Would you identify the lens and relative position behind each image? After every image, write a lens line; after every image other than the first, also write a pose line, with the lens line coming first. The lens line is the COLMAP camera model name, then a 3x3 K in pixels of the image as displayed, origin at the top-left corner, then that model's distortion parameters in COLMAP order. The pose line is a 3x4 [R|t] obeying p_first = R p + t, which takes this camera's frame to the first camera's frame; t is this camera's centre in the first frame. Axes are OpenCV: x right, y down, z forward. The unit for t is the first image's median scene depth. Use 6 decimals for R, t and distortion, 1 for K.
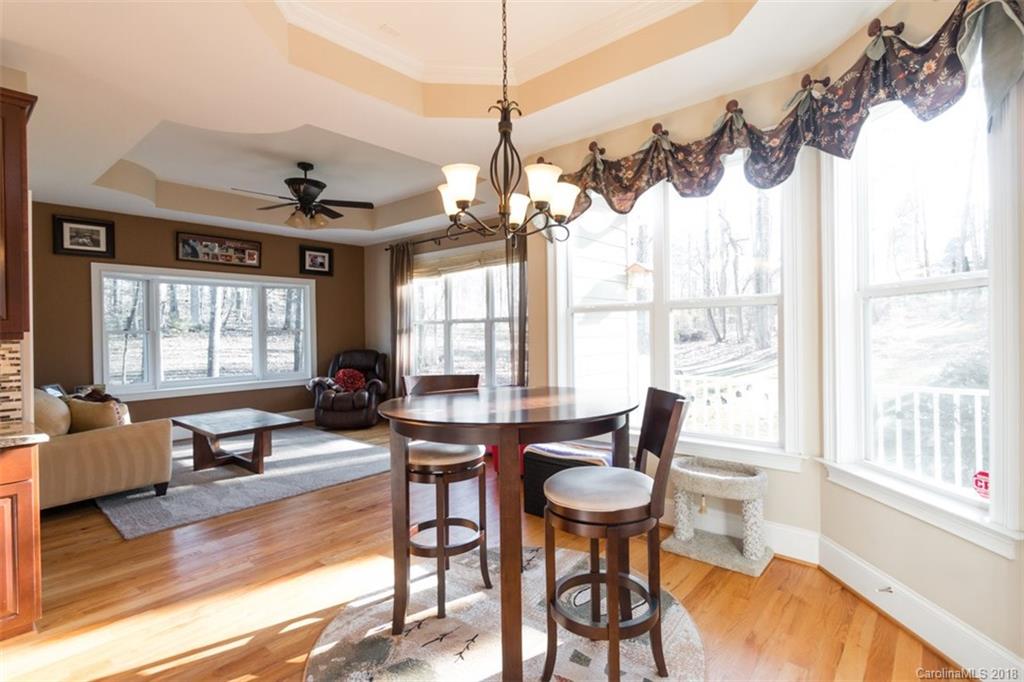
lens RADIAL K [[494.1, 0, 517.9], [0, 494.1, 340.1], [0, 0, 1]] dist [0.003078, -0.008034]
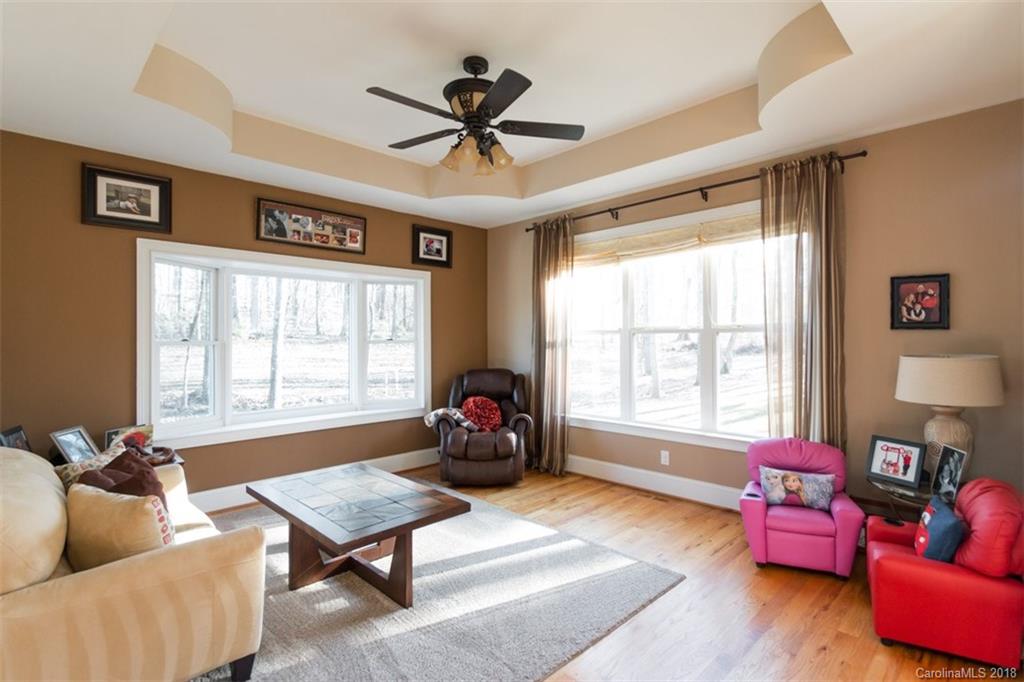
lens RADIAL K [[494.1, 0, 512.8], [0, 494.1, 338.7], [0, 0, 1]] dist [0.003078, -0.008034]
pose [[0.995796, 0.006579, -0.091367, -0.258646], [-0.008387, 0.999776, -0.019427, -0.012623], [0.091219, 0.020112, 0.995628, 0.332560]]
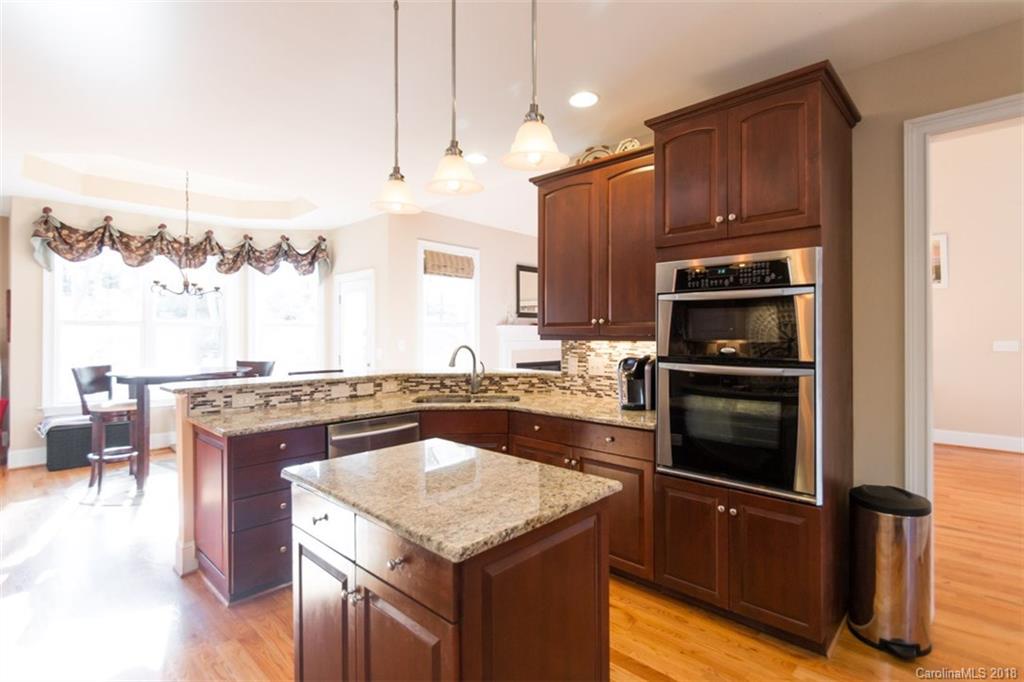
lens RADIAL K [[490.6, 0, 554.1], [0, 490.6, 339.6], [0, 0, 1]] dist [0.001933, -0.000067]
pose [[0.007979, 0.003065, 0.999963, -0.747705], [0.014180, 0.999894, -0.003178, 0.007083], [-0.999868, 0.014205, 0.007935, -0.222128]]
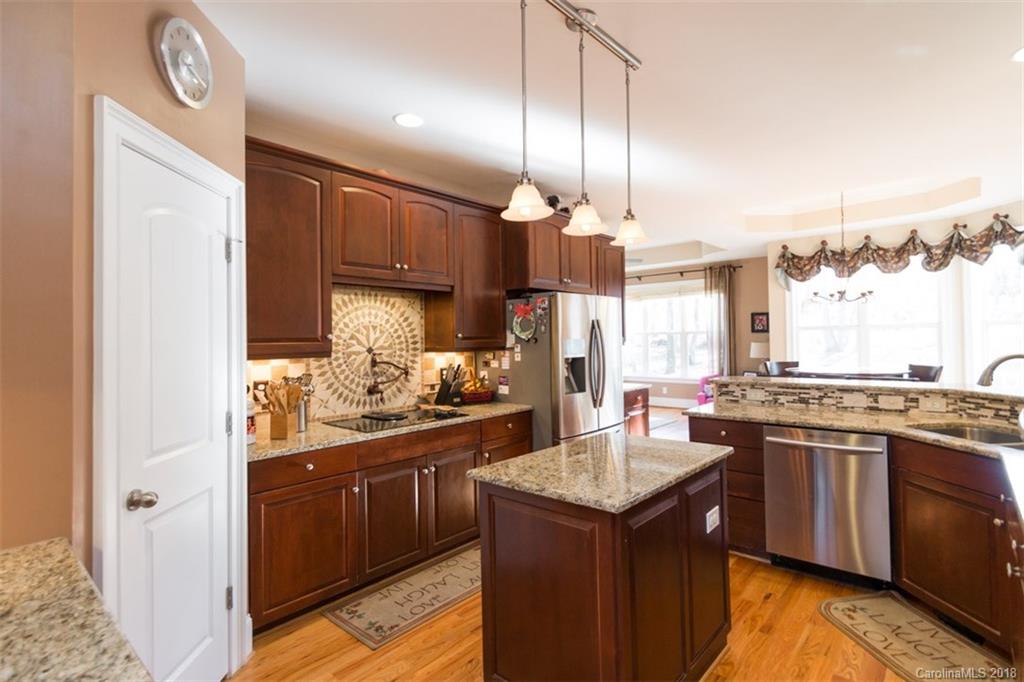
lens RADIAL K [[494.1, 0, 511.1], [0, 494.1, 336.9], [0, 0, 1]] dist [0.003078, -0.008034]
pose [[0.999513, -0.001050, -0.031203, -0.534172], [0.000369, 0.999762, -0.021824, 0.005734], [0.031219, 0.021802, 0.999275, -0.498844]]
